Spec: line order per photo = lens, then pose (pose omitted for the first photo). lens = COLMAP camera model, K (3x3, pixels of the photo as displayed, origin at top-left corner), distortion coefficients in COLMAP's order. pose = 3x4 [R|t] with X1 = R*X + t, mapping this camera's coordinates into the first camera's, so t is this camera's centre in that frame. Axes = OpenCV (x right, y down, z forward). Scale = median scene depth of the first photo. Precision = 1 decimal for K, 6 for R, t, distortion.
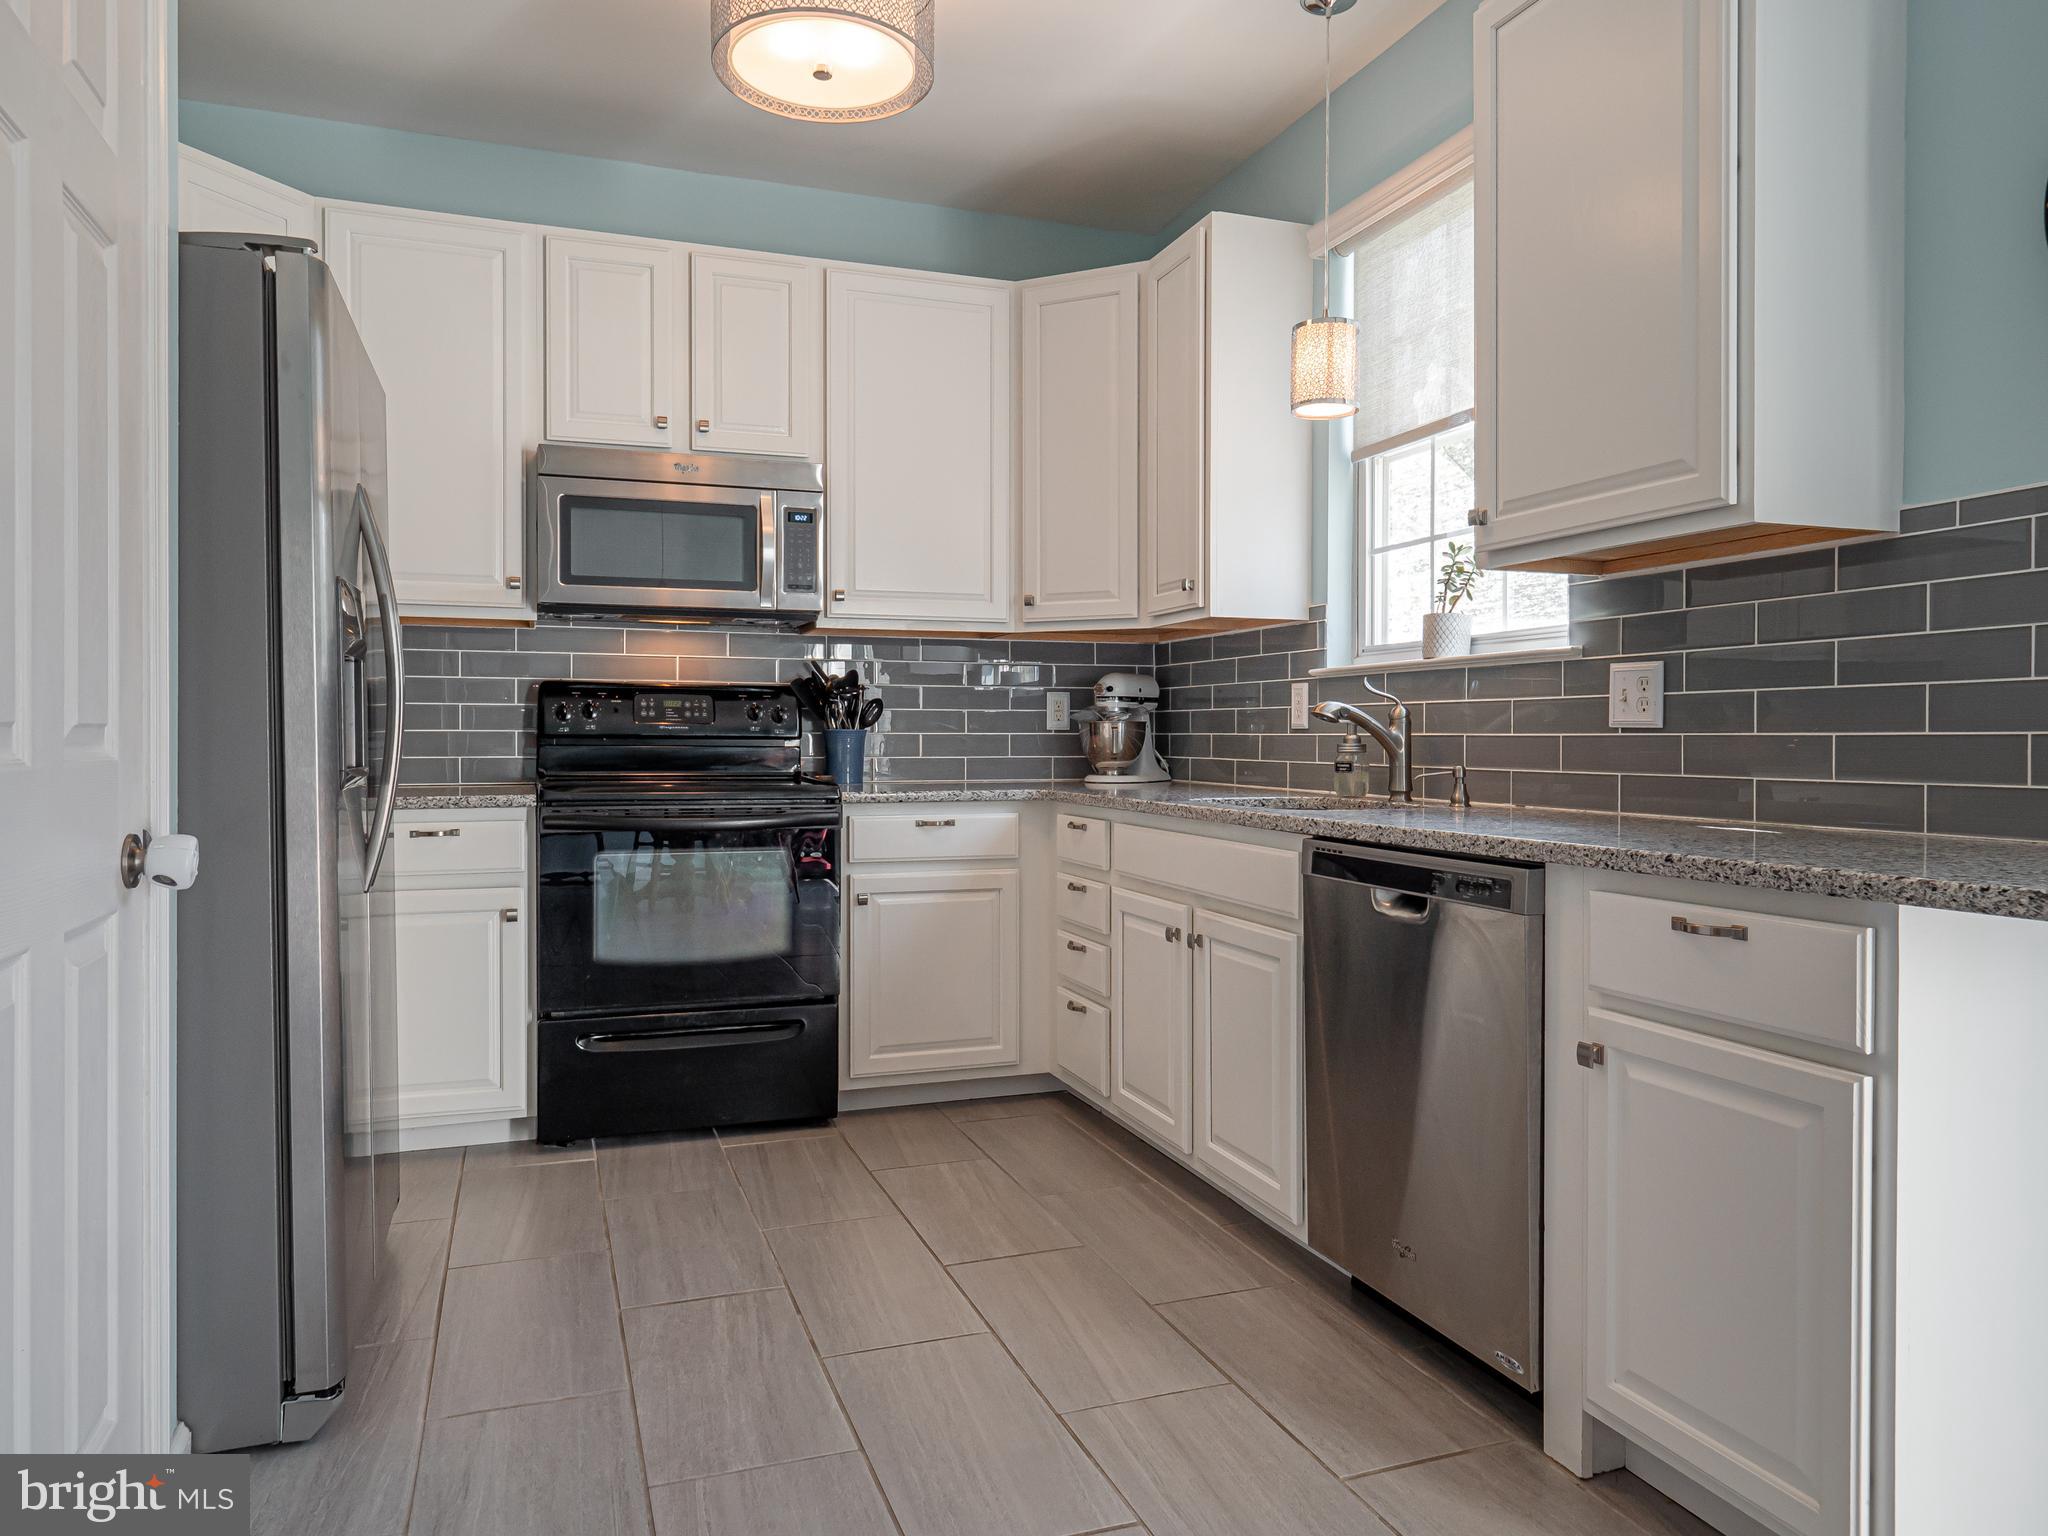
lens RADIAL K [[1401.3, 0, 1007.7], [0, 1401.3, 749.1], [0, 0, 1]] dist [0.009031, 0.001995]
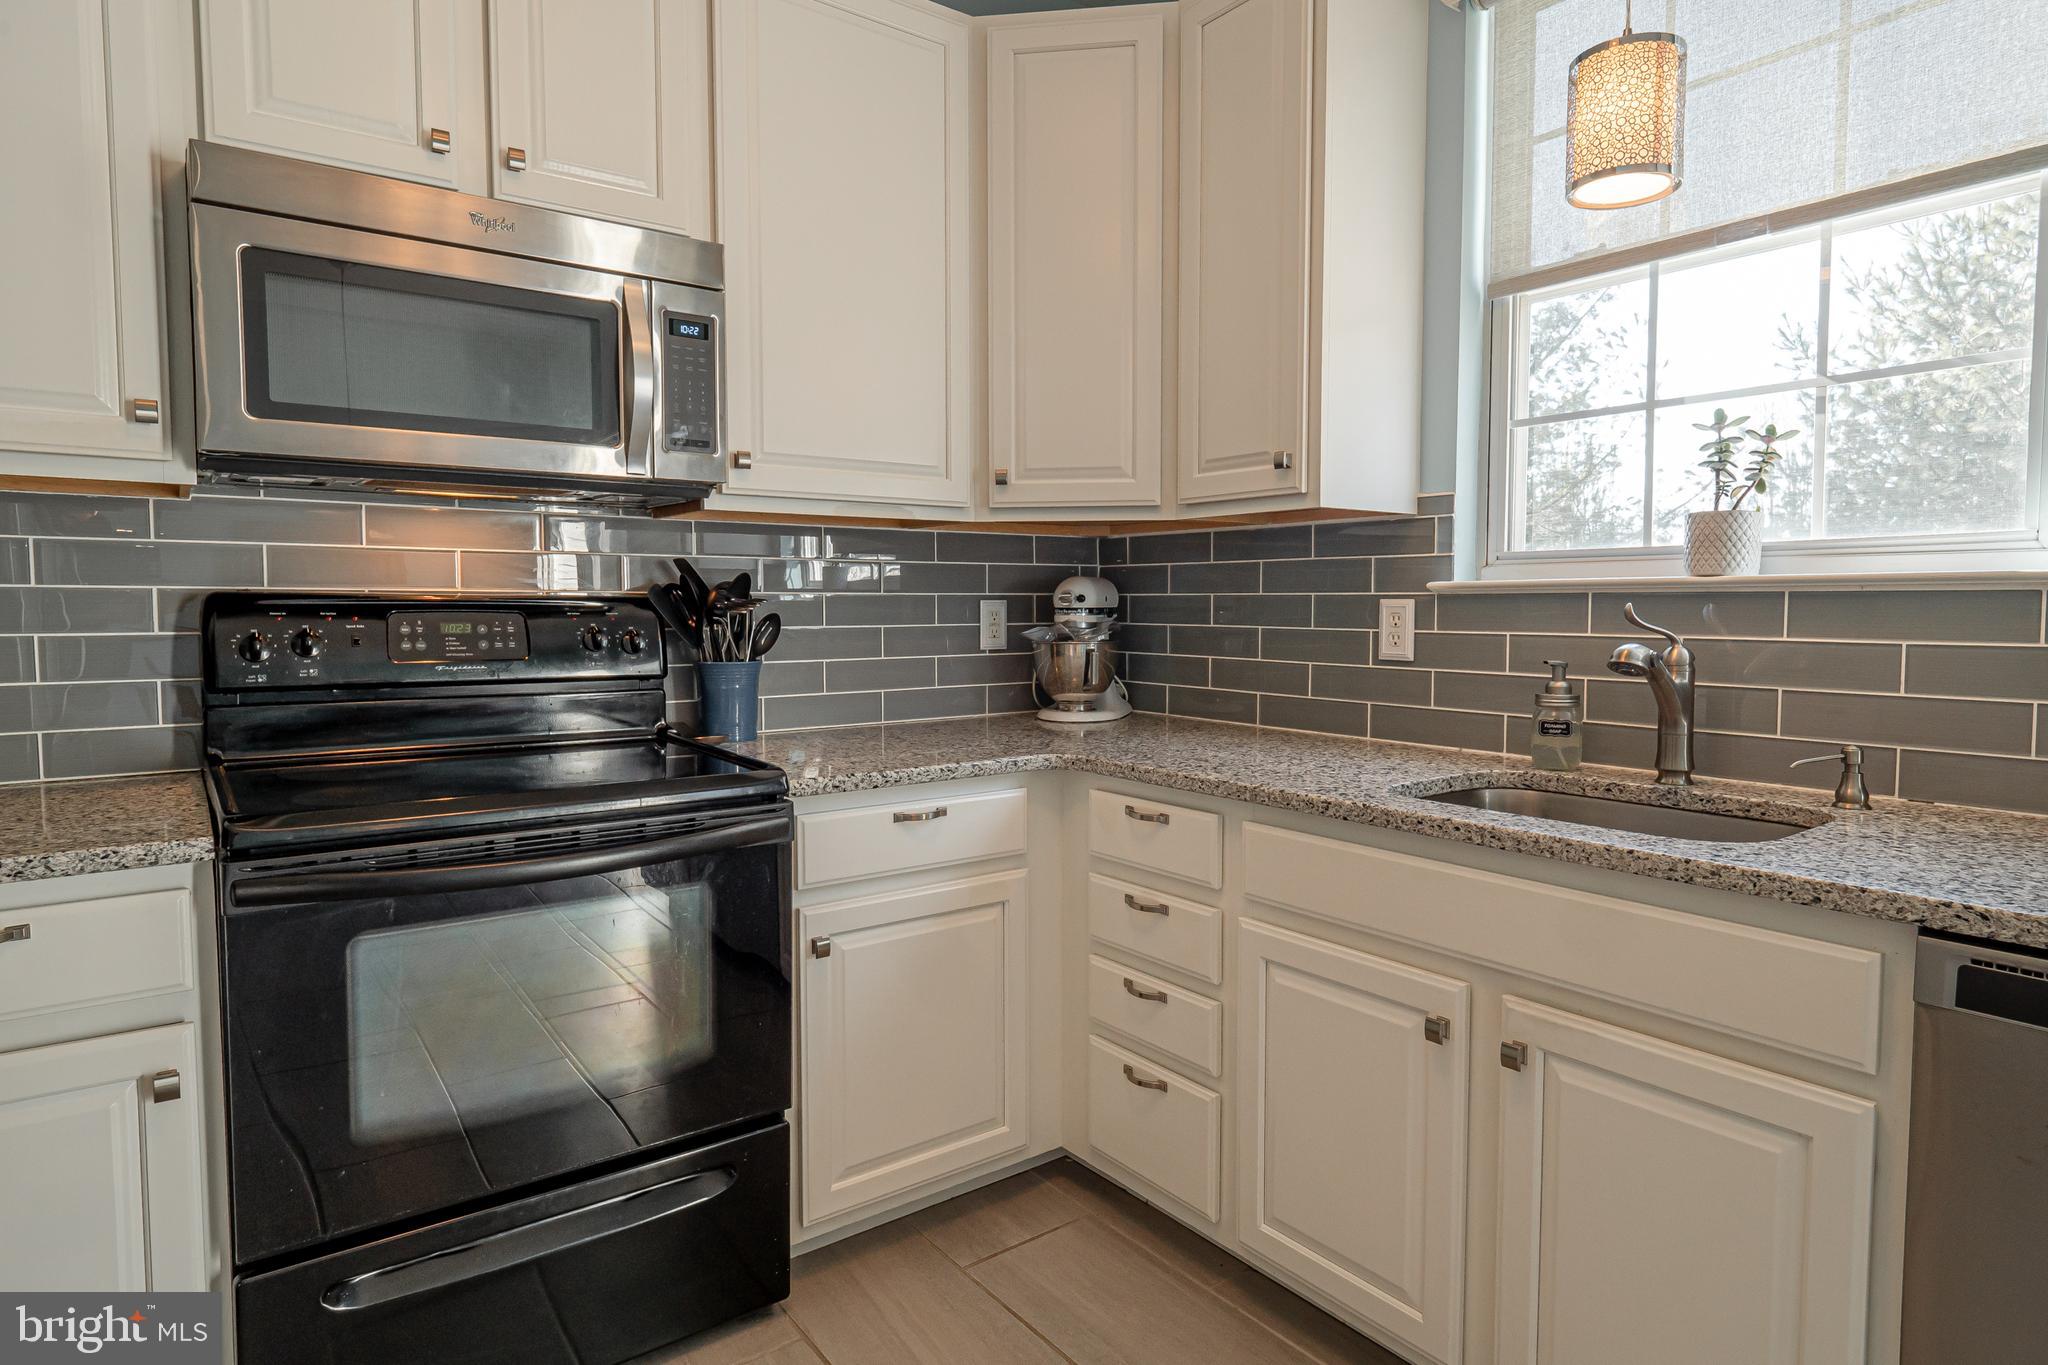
lens RADIAL K [[1155.9, 0, 1019.6], [0, 1155.9, 667.5], [0, 0, 1]] dist [0.005696, -0.000750]
pose [[0.953642, -0.019061, 0.300338, -0.169653], [0.004404, 0.998769, 0.049403, -0.042429], [-0.300910, -0.045790, 0.952553, 0.478840]]
